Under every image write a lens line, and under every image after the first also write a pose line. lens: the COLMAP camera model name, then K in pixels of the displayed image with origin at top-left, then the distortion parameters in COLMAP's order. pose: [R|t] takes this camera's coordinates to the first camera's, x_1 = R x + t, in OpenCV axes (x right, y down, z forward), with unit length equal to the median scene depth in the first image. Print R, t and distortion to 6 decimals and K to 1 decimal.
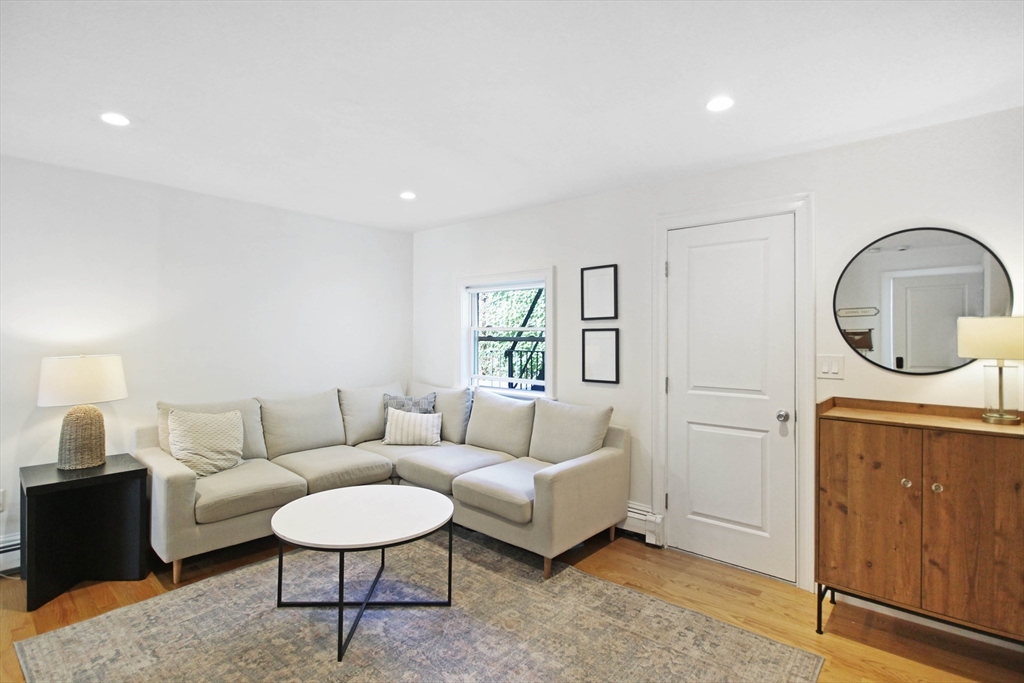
lens RADIAL K [[511.3, 0, 518.9], [0, 511.3, 331.3], [0, 0, 1]] dist [0.000717, -0.000165]
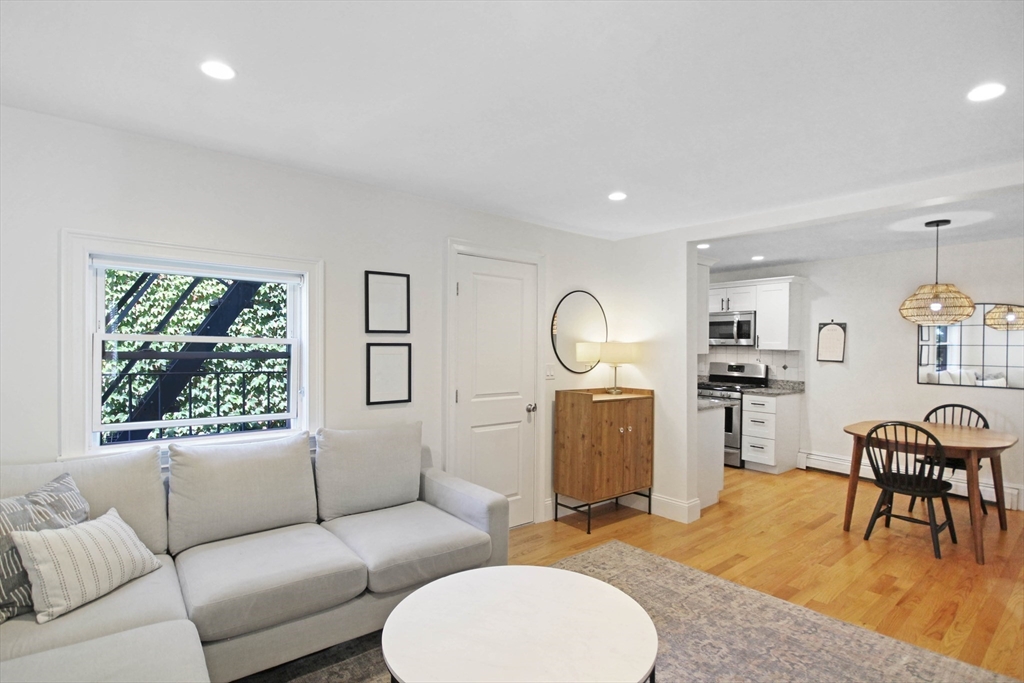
lens RADIAL K [[501.9, 0, 511.3], [0, 501.9, 351.2], [0, 0, 1]] dist [-0.000095, -0.000630]
pose [[0.162804, -0.009711, 0.986611, -0.735563], [-0.019748, 0.999719, 0.013099, -0.007472], [-0.986461, -0.021616, 0.162567, 0.711627]]
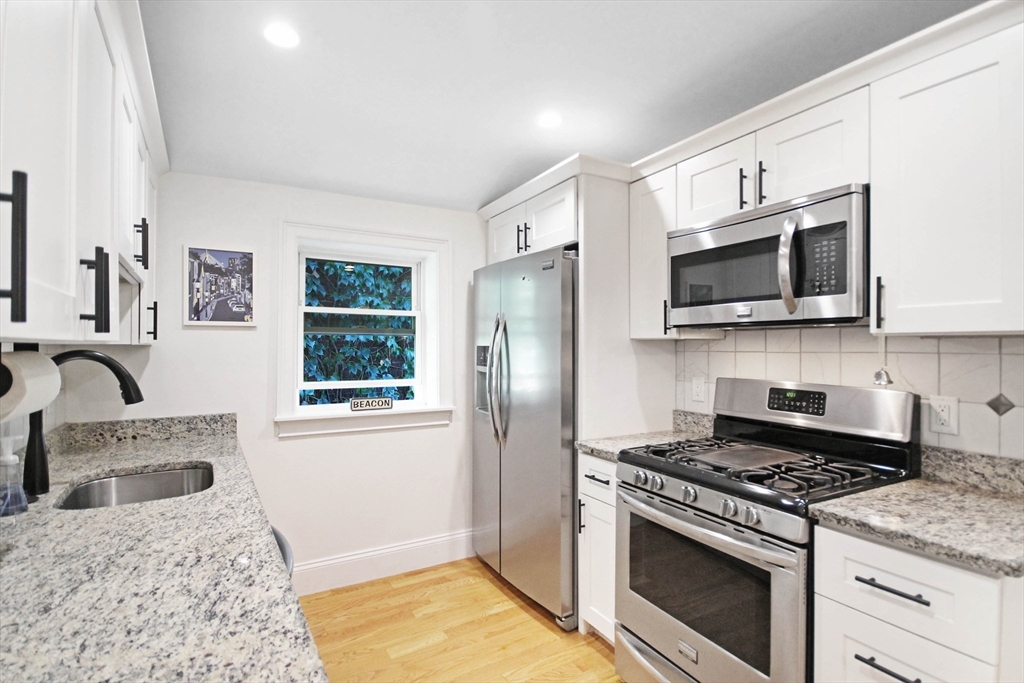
lens RADIAL K [[495.8, 0, 523.4], [0, 495.8, 344.2], [0, 0, 1]] dist [-0.000325, -0.000158]
pose [[0.287935, 0.005859, 0.957632, 0.650526], [-0.014279, 0.999896, -0.001824, 0.006872], [-0.957543, -0.013149, 0.287989, 0.315157]]
